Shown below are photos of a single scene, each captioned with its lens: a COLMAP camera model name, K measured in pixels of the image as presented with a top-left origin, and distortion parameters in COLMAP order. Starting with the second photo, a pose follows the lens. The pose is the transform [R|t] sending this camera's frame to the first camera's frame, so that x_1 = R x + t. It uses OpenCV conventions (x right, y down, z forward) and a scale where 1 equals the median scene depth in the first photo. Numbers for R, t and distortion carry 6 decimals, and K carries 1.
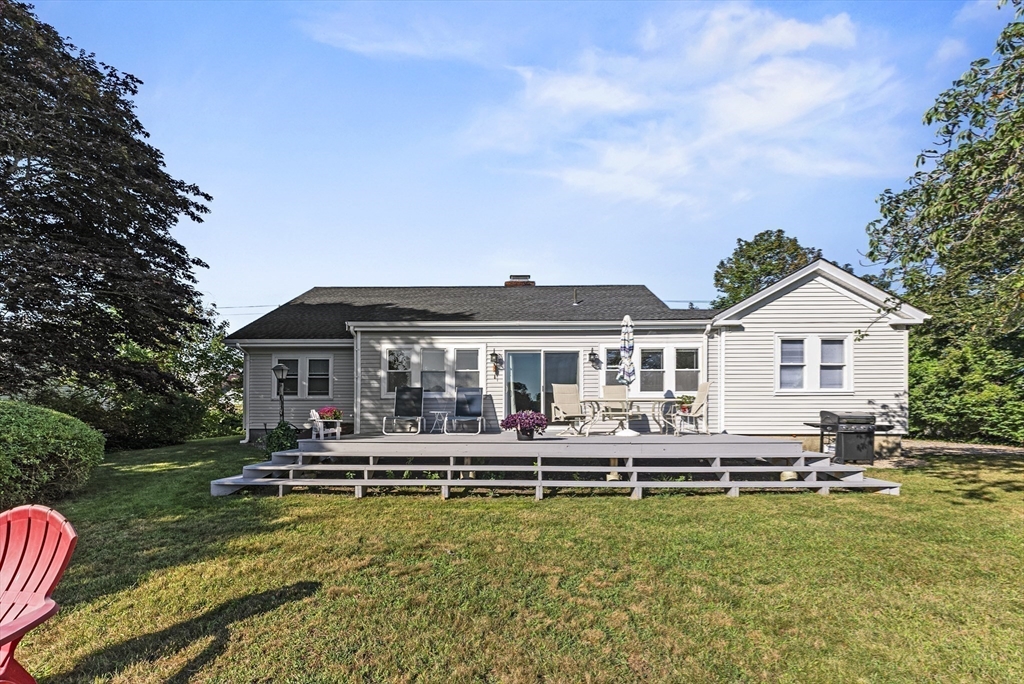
lens RADIAL K [[400.7, 0, 509.9], [0, 400.7, 384.5], [0, 0, 1]] dist [-0.000516, -0.000052]
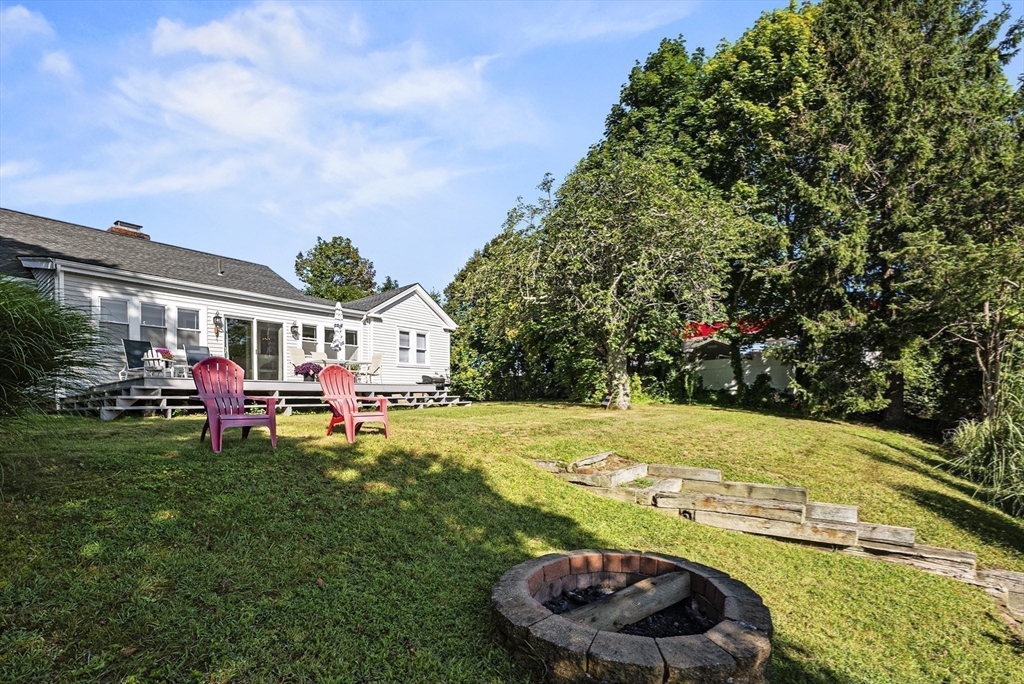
lens RADIAL K [[434.6, 0, 512.0], [0, 434.6, 342.0], [0, 0, 1]] dist [-0.001588, -0.000177]
pose [[0.521498, 0.078855, 0.849601, -0.543647], [-0.012912, 0.996336, -0.084548, 0.070437], [-0.853155, 0.033121, 0.520605, -0.252154]]
